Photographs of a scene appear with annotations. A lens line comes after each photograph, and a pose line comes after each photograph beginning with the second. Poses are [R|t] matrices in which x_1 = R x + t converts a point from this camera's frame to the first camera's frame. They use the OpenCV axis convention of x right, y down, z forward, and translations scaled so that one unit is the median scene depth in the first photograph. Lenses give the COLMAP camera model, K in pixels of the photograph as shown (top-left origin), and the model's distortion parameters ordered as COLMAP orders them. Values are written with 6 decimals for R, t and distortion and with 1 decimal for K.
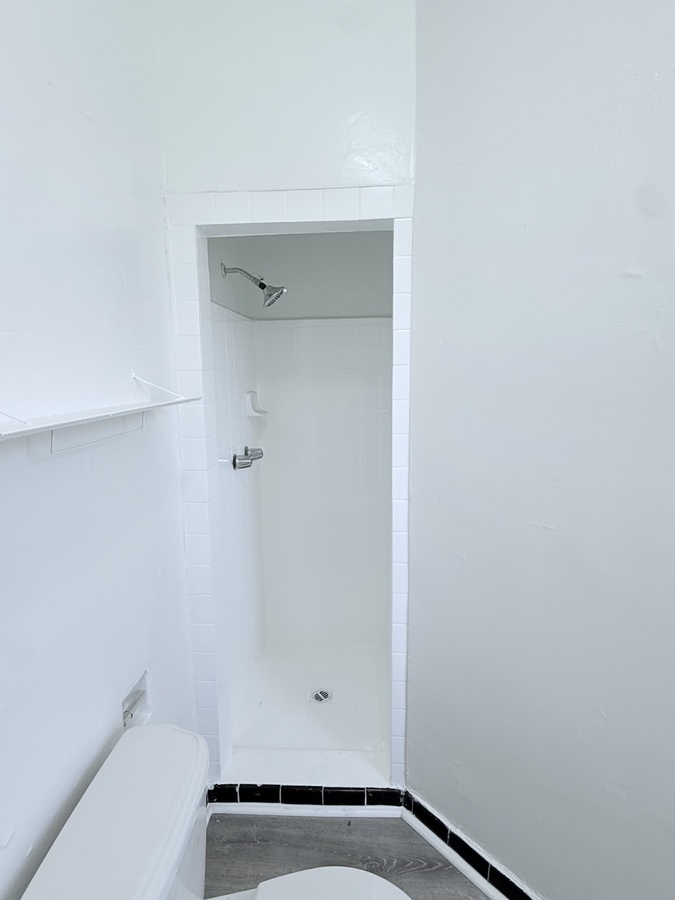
lens RADIAL K [[471.3, 0, 337.2], [0, 471.3, 442.6], [0, 0, 1]] dist [-0.007290, 0.000395]
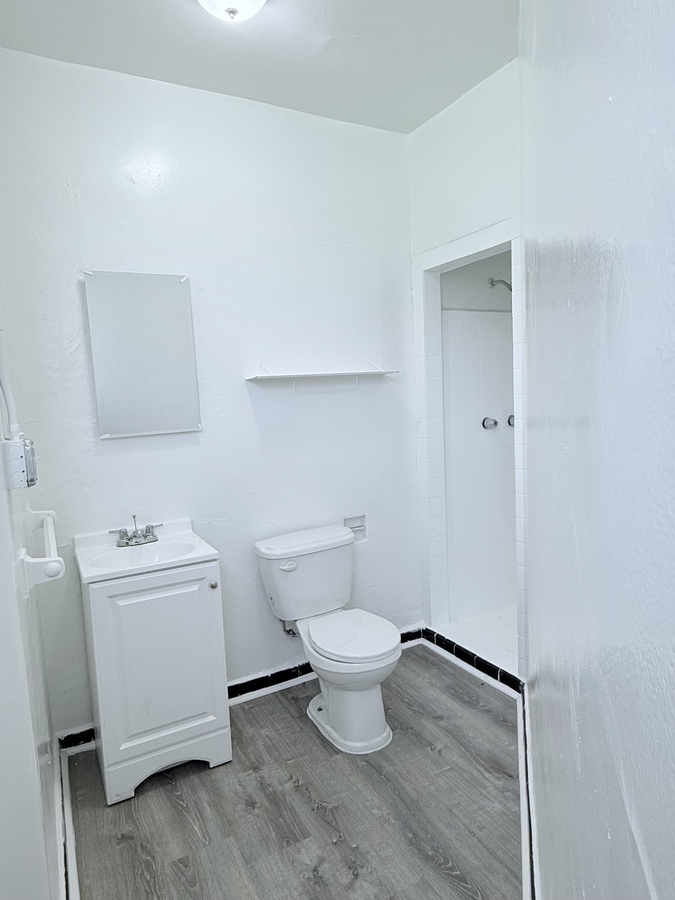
lens RADIAL K [[552.3, 0, 335.6], [0, 552.3, 451.3], [0, 0, 1]] dist [-0.001465, -0.000104]
pose [[0.528267, 0.083429, -0.844970, 1.133017], [-0.090574, 0.995020, 0.041618, 0.115436], [0.844234, 0.054547, 0.533192, -0.258581]]
